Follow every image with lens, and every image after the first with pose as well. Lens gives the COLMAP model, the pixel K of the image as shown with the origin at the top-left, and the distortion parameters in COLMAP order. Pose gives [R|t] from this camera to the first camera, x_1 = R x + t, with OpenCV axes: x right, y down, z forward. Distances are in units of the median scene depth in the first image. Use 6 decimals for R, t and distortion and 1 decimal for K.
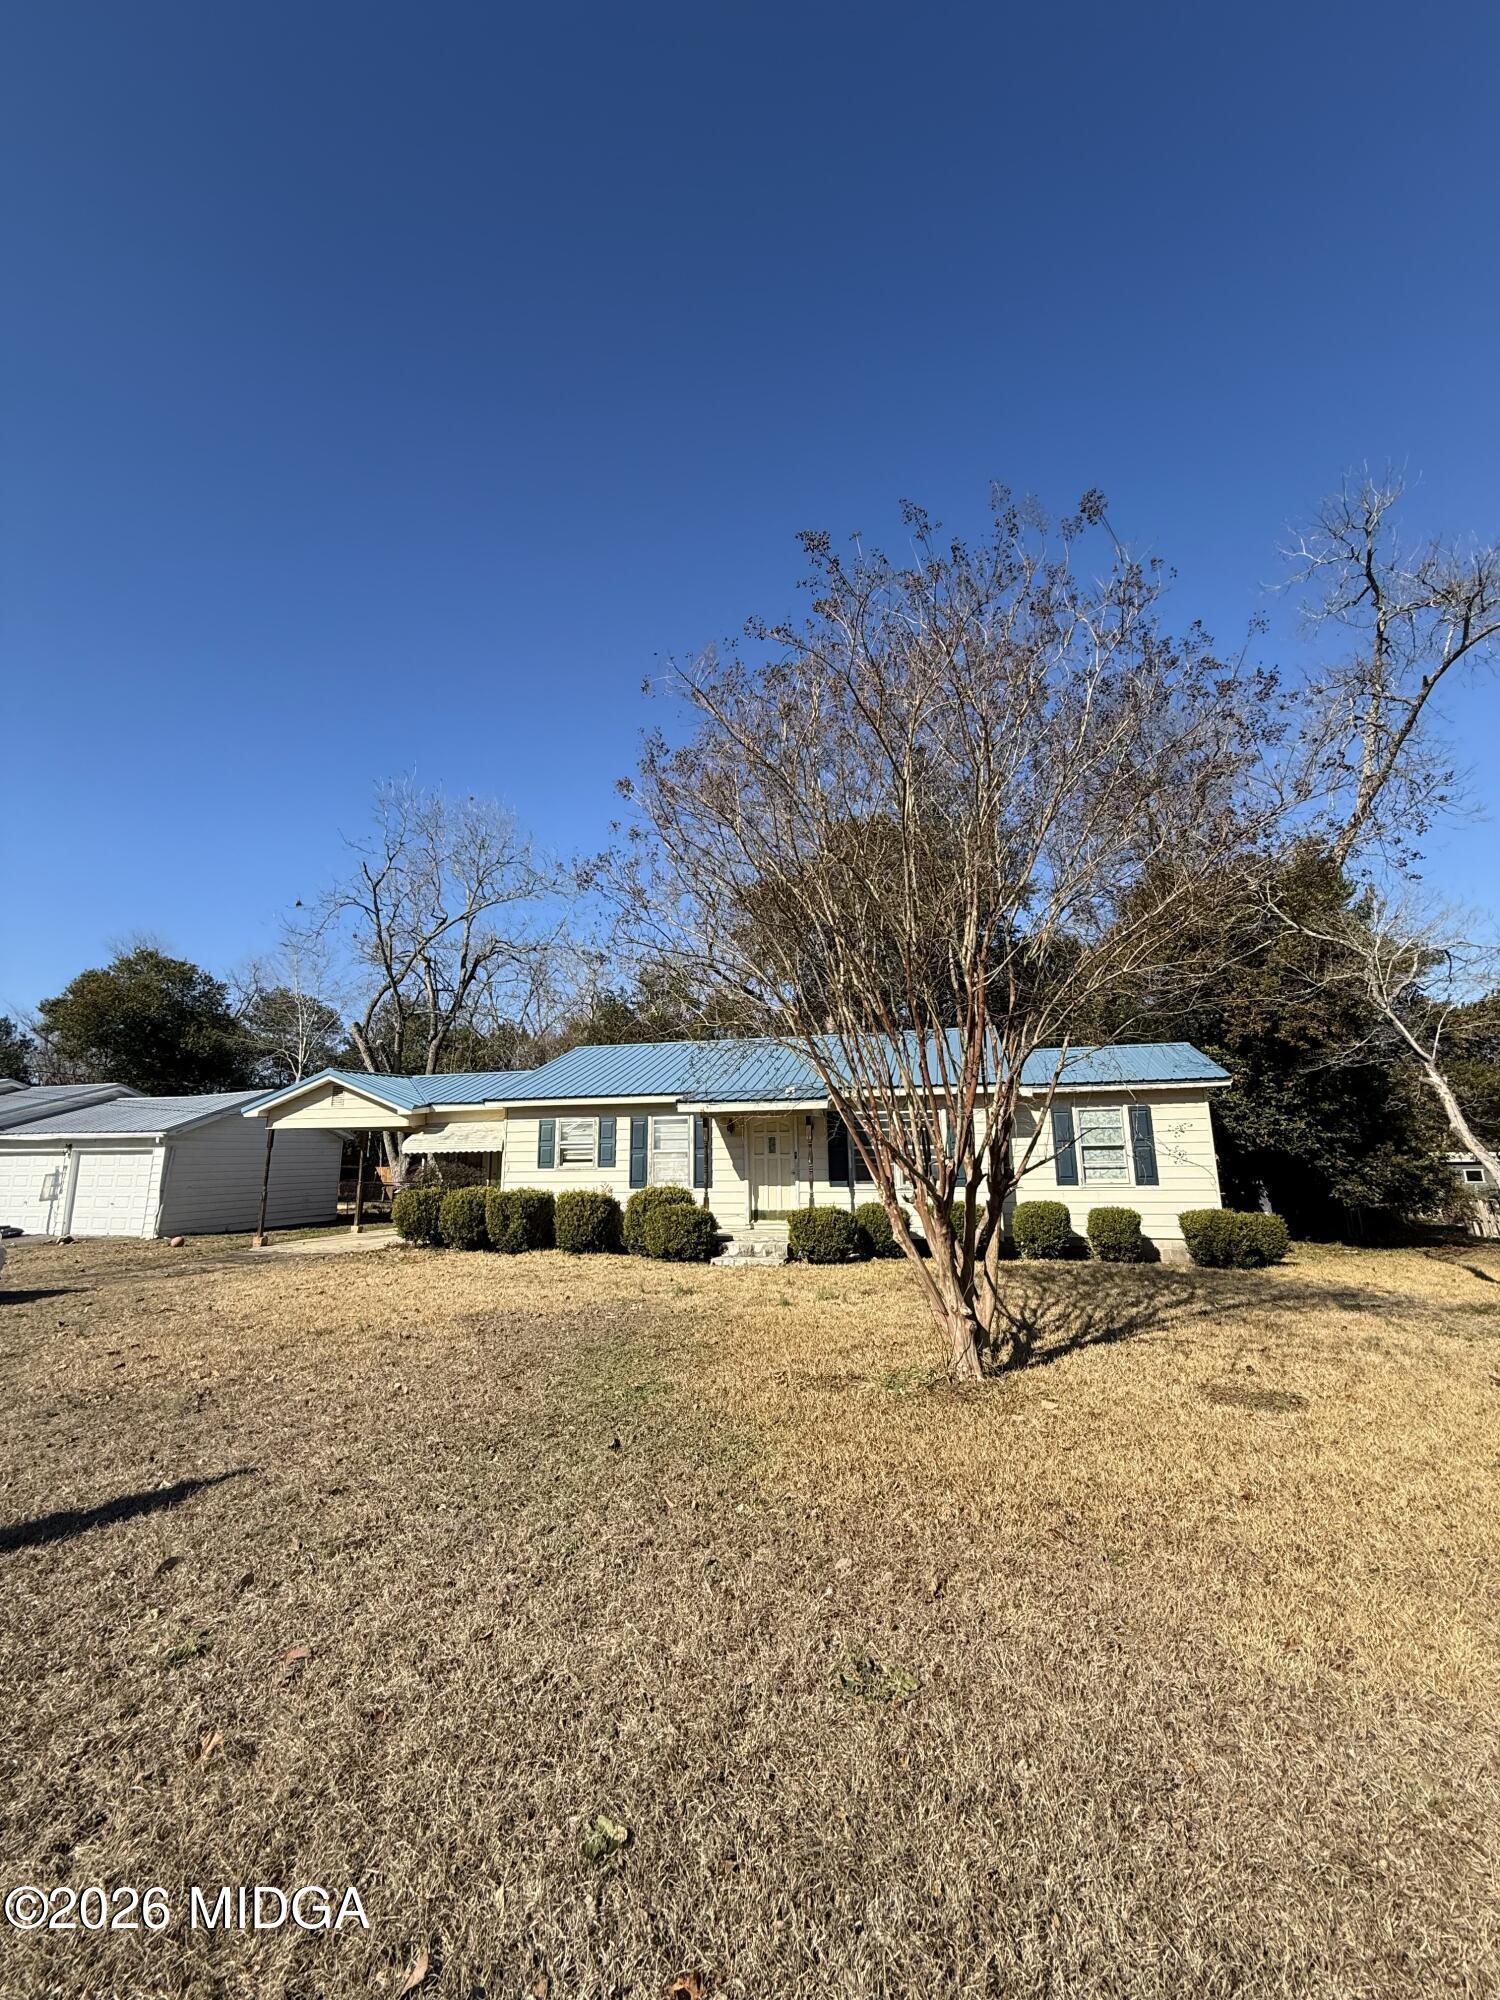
lens RADIAL K [[804.1, 0, 750.0], [0, 804.1, 1000.0], [0, 0, 1]] dist [0.002340, 0.000138]
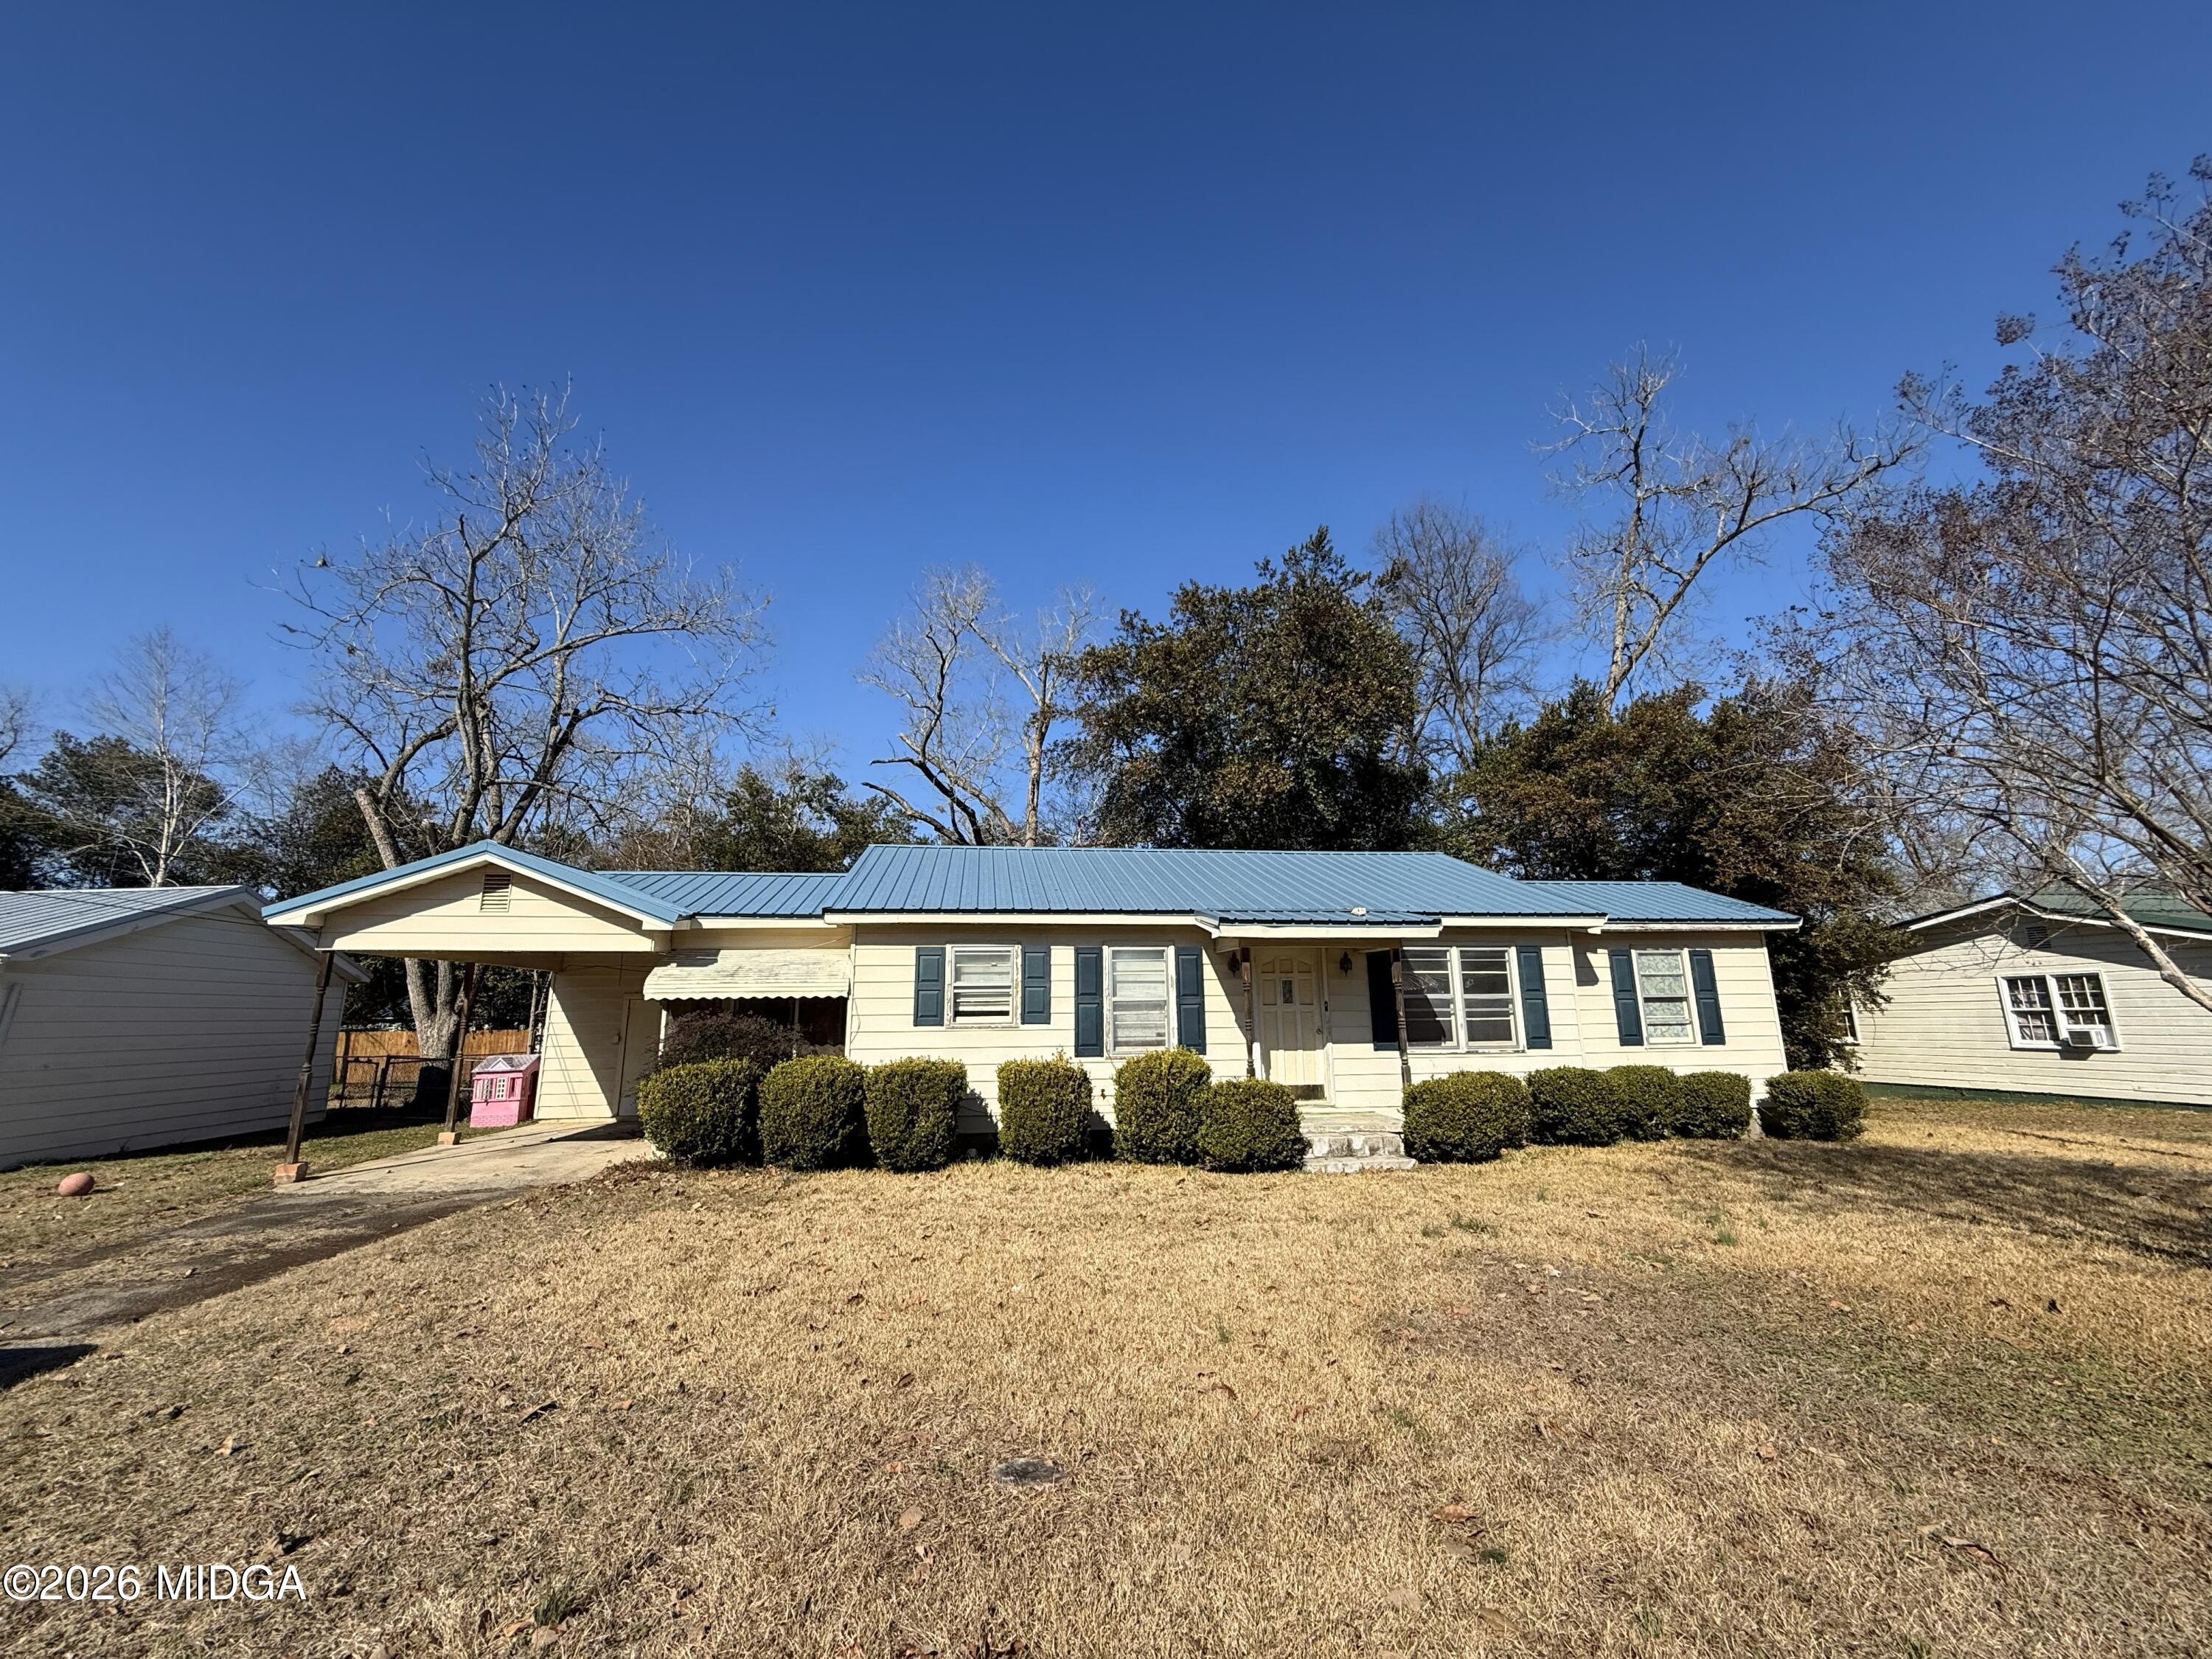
lens RADIAL K [[889.3, 0, 1106.0], [0, 889.3, 829.5], [0, 0, 1]] dist [-0.001240, -0.000120]
pose [[0.927525, 0.081003, 0.364879, -0.389848], [-0.072727, 0.996688, -0.036390, 0.075648], [-0.366618, 0.007216, 0.930344, 0.322369]]
